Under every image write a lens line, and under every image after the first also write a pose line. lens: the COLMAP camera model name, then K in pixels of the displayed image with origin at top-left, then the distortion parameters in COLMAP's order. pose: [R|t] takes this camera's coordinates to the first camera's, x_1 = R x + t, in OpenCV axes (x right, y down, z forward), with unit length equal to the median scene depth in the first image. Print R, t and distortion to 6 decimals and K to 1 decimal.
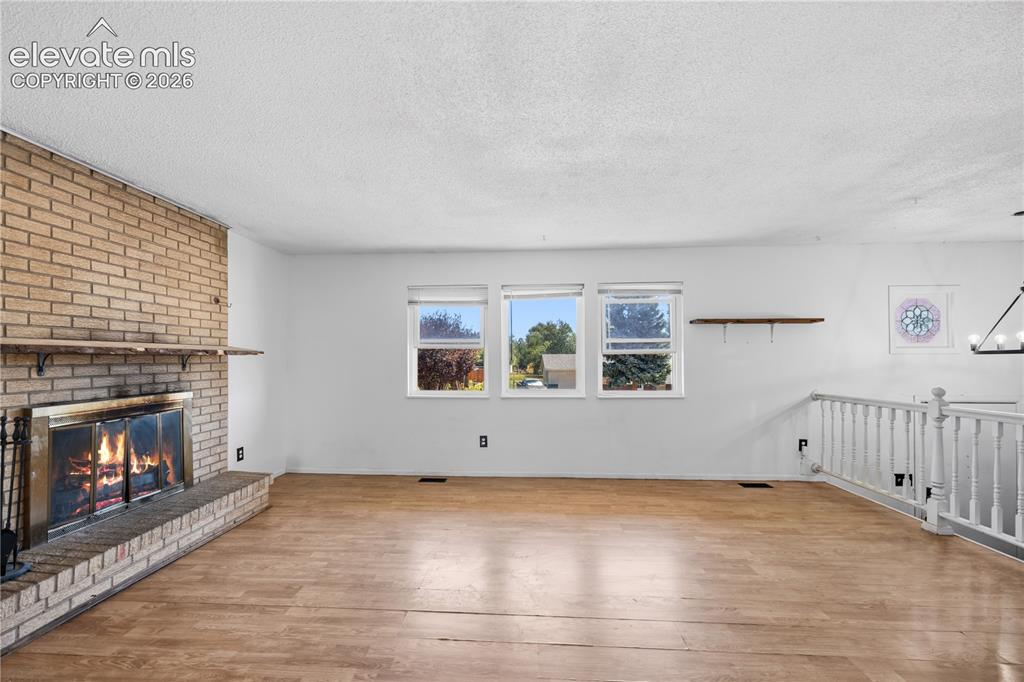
lens RADIAL K [[401.3, 0, 507.4], [0, 401.3, 353.5], [0, 0, 1]] dist [-0.006987, 0.000228]
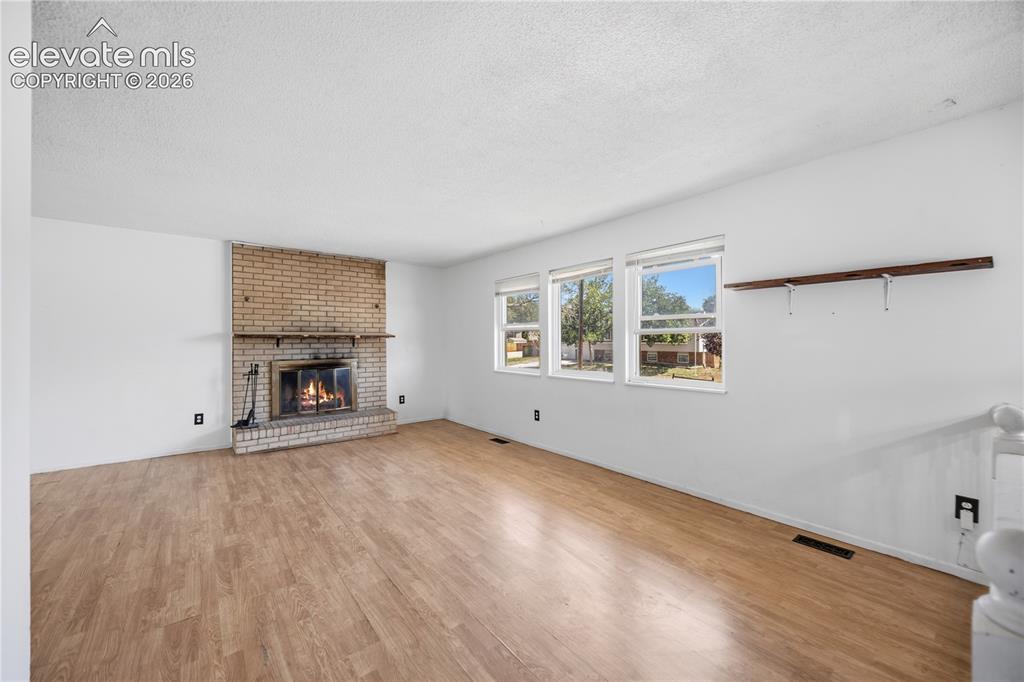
lens RADIAL K [[391.1, 0, 506.8], [0, 391.1, 337.1], [0, 0, 1]] dist [-0.001253, 0.000028]
pose [[0.672357, -0.007625, -0.740187, 0.956122], [0.010753, 0.999942, -0.000533, 0.006862], [0.740149, -0.007601, 0.672400, 0.313759]]
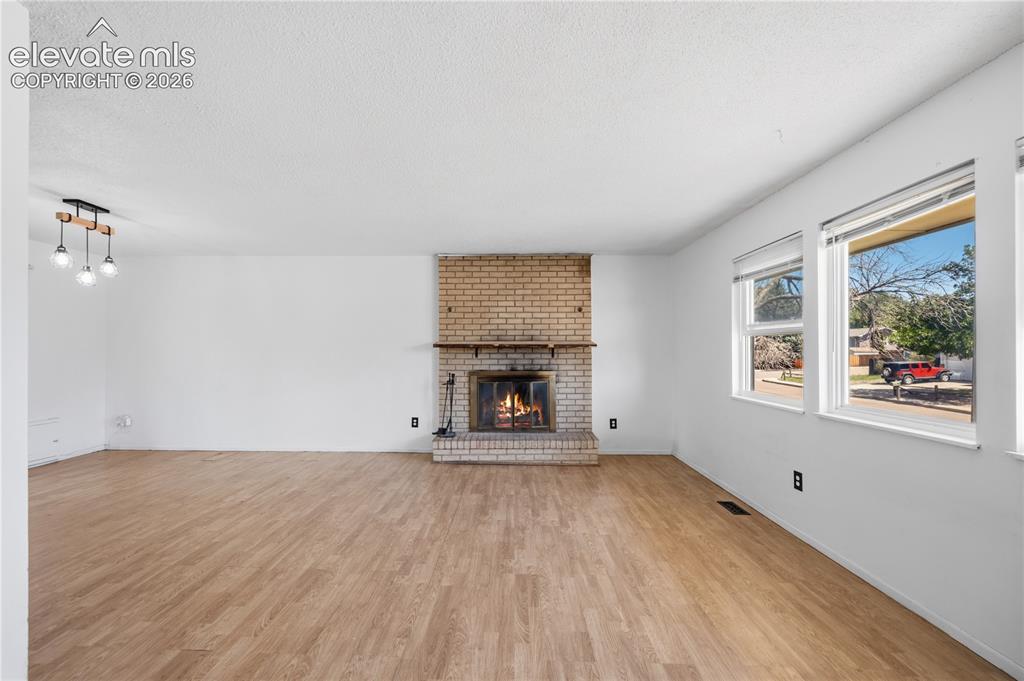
lens RADIAL K [[411.9, 0, 507.6], [0, 411.9, 348.8], [0, 0, 1]] dist [-0.001331, 0.000064]
pose [[0.045947, -0.005906, -0.998926, 0.796337], [0.012473, 0.999908, -0.005338, 0.014288], [0.998866, -0.012214, 0.046017, 0.731427]]
